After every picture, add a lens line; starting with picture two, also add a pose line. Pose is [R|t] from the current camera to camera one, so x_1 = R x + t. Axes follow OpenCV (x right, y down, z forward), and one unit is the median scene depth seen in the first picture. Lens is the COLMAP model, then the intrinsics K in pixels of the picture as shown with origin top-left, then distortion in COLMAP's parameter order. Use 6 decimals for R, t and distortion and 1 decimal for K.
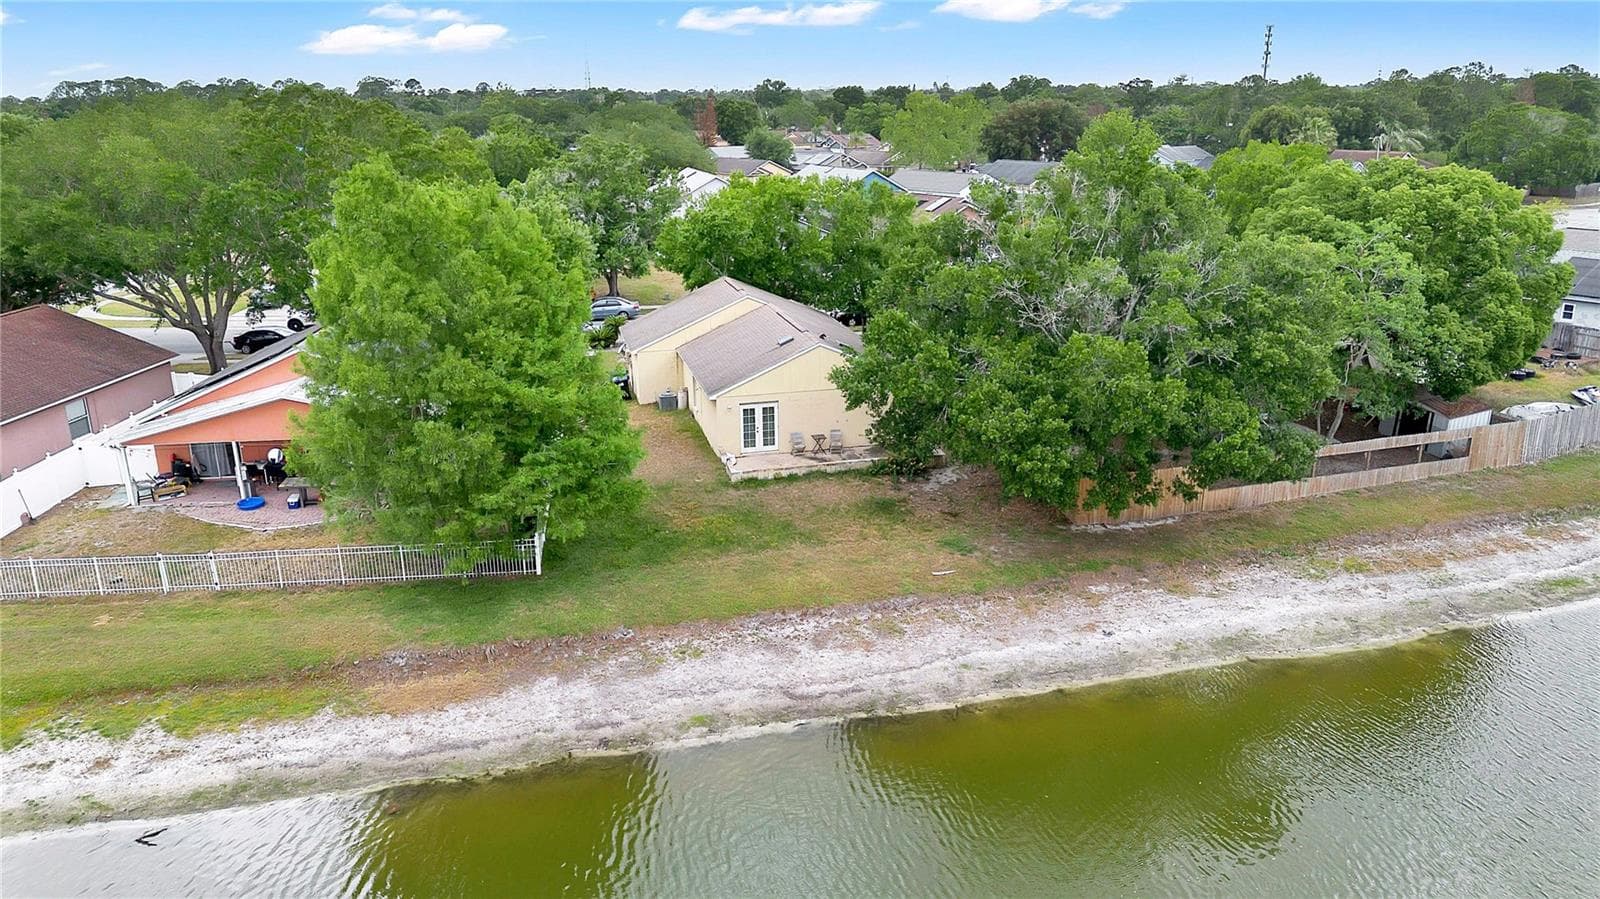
lens RADIAL K [[1140.3, 0, 801.5], [0, 1140.3, 448.2], [0, 0, 1]] dist [0.064385, -0.043502]
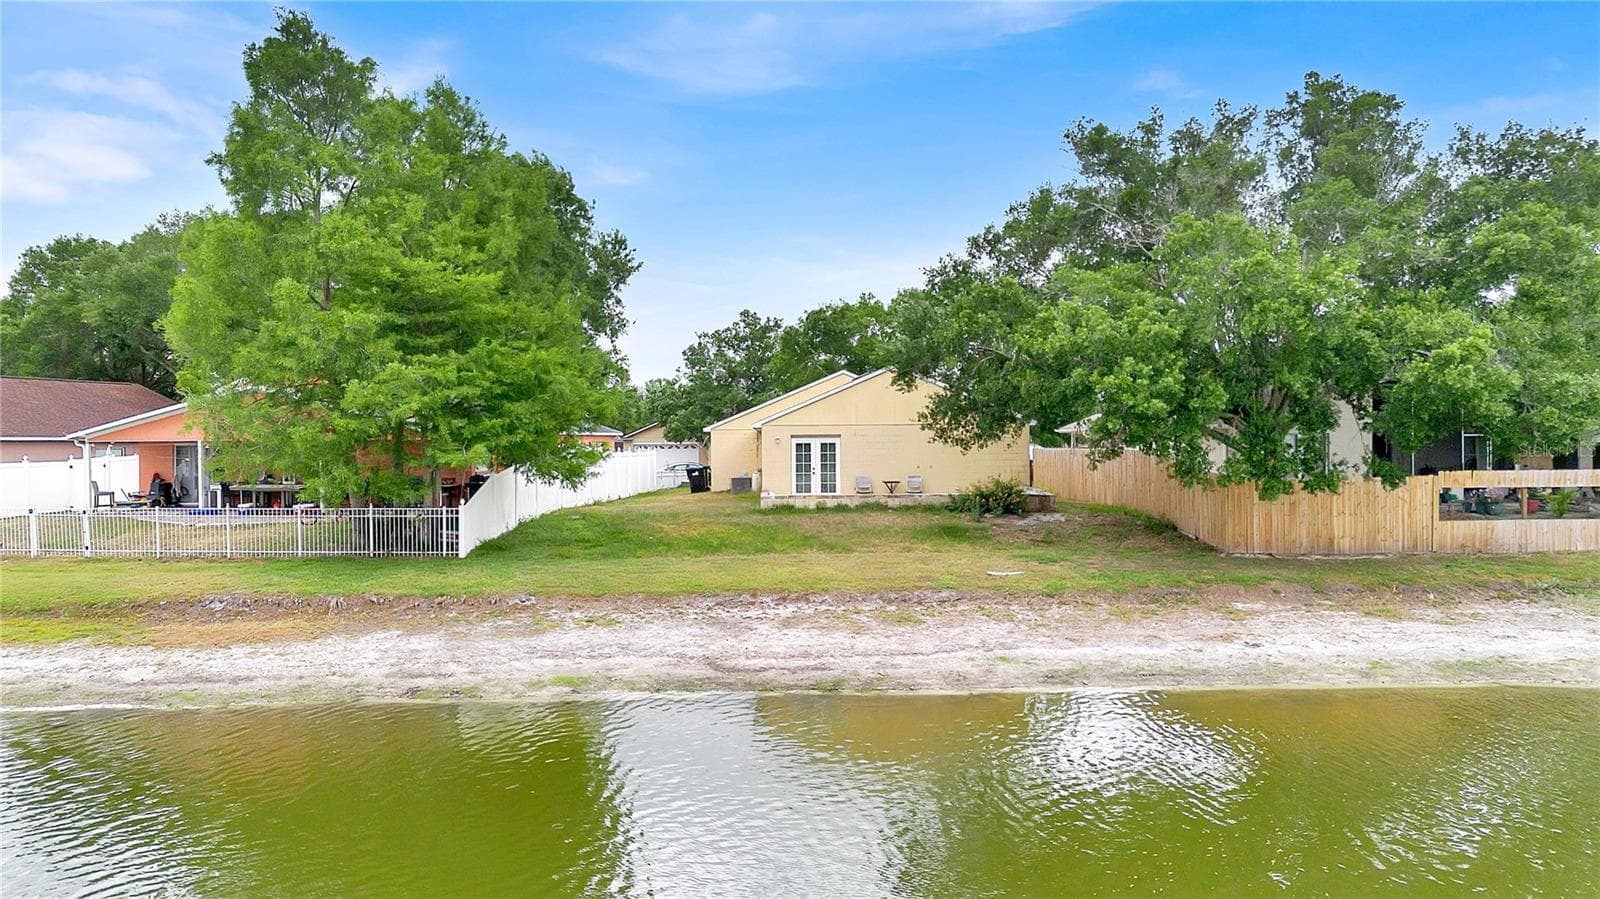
lens RADIAL K [[1140.3, 0, 793.4], [0, 1140.3, 457.9], [0, 0, 1]] dist [0.064385, -0.043502]
pose [[0.975623, 0.002305, -0.219442, 0.153720], [-0.062438, 0.961534, -0.267496, 0.237783], [0.210384, 0.274677, 0.938238, 0.314764]]
